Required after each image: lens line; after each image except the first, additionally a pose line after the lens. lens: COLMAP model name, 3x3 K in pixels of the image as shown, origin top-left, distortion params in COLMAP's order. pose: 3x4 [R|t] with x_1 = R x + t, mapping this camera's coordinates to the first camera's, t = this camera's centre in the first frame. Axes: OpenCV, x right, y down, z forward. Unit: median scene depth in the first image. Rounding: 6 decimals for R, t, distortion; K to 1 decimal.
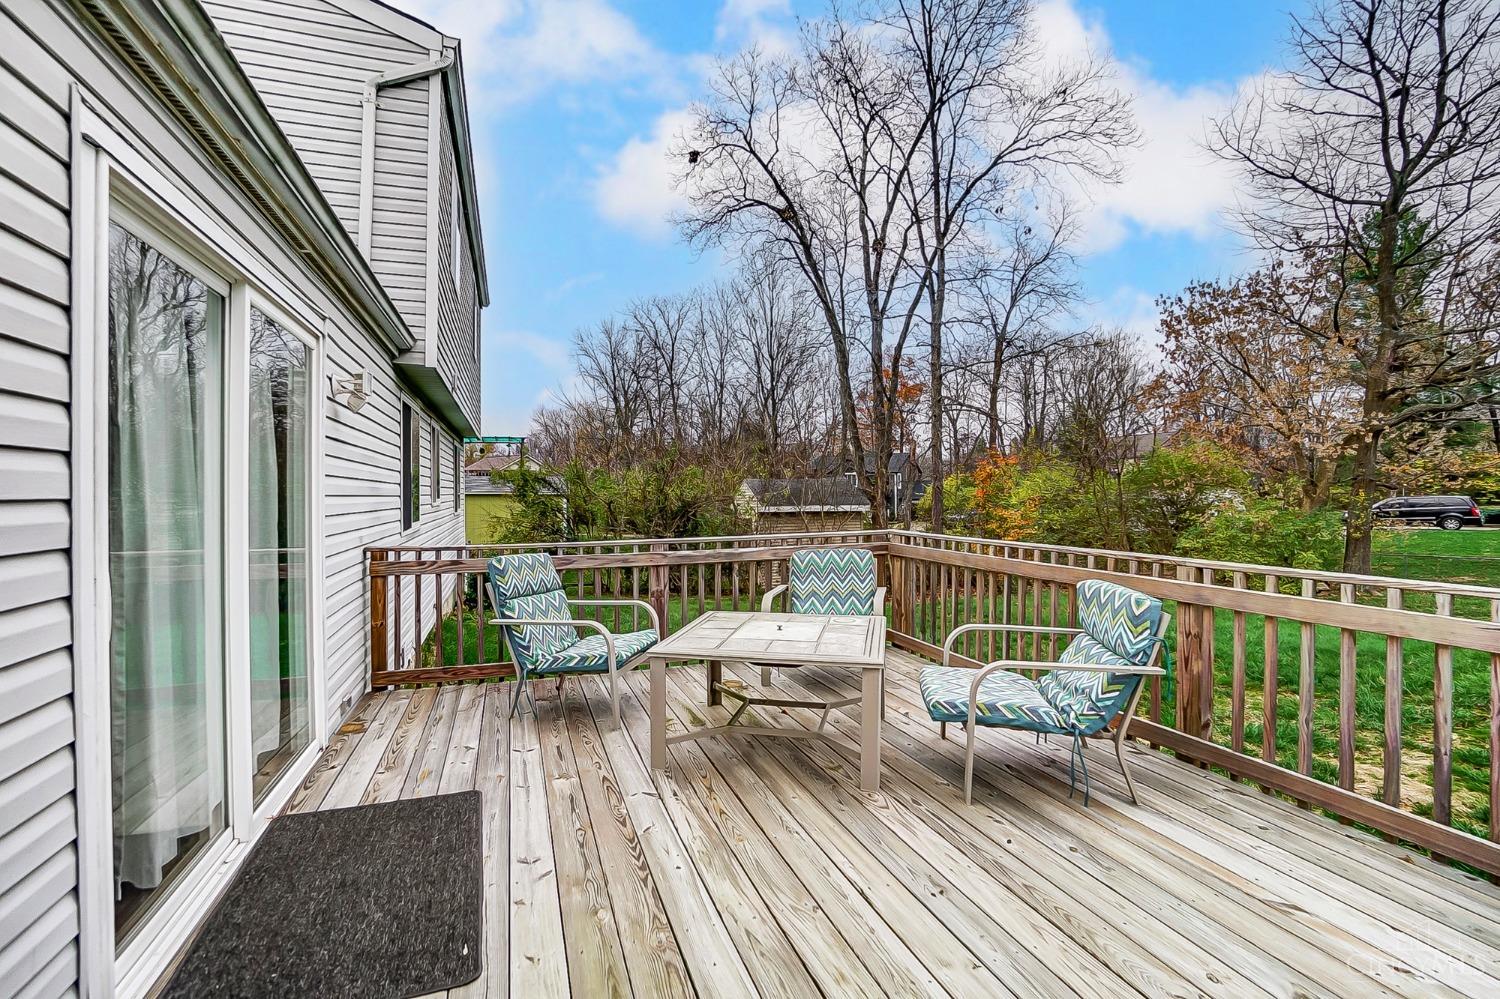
lens RADIAL K [[676.0, 0, 745.7], [0, 676.0, 489.8], [0, 0, 1]] dist [-0.024911, 0.007114]
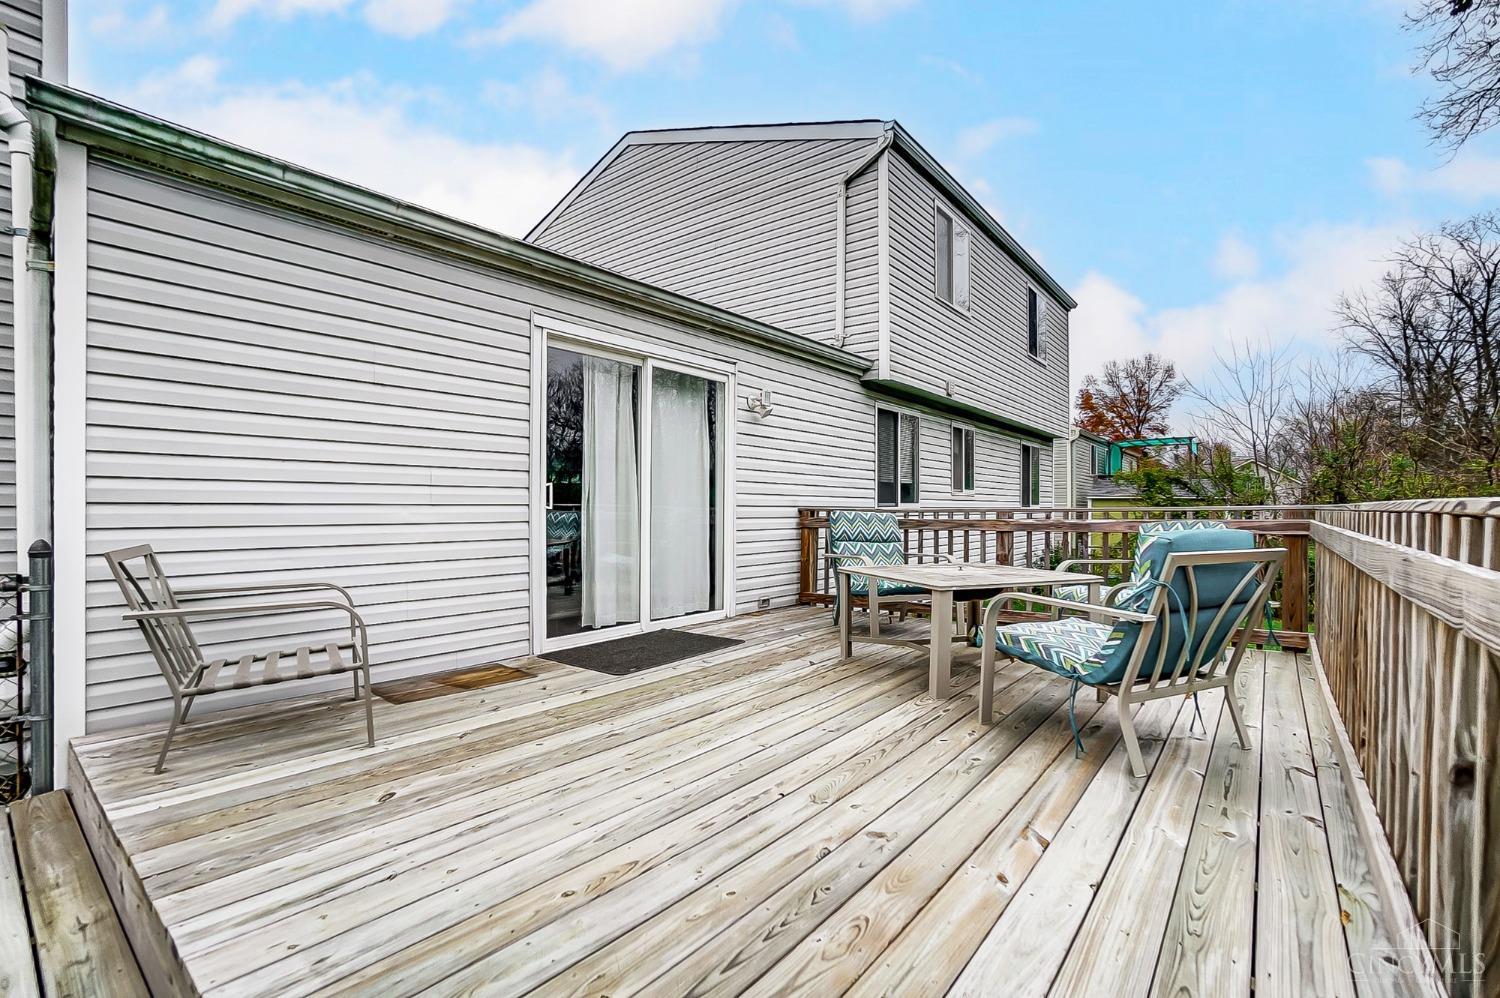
lens RADIAL K [[676.0, 0, 744.7], [0, 676.0, 509.5], [0, 0, 1]] dist [-0.024911, 0.007114]
pose [[0.540924, 0.009422, -0.841019, 0.854240], [-0.001651, 0.999947, 0.010141, 0.103550], [0.841070, -0.004097, 0.540911, 0.102130]]
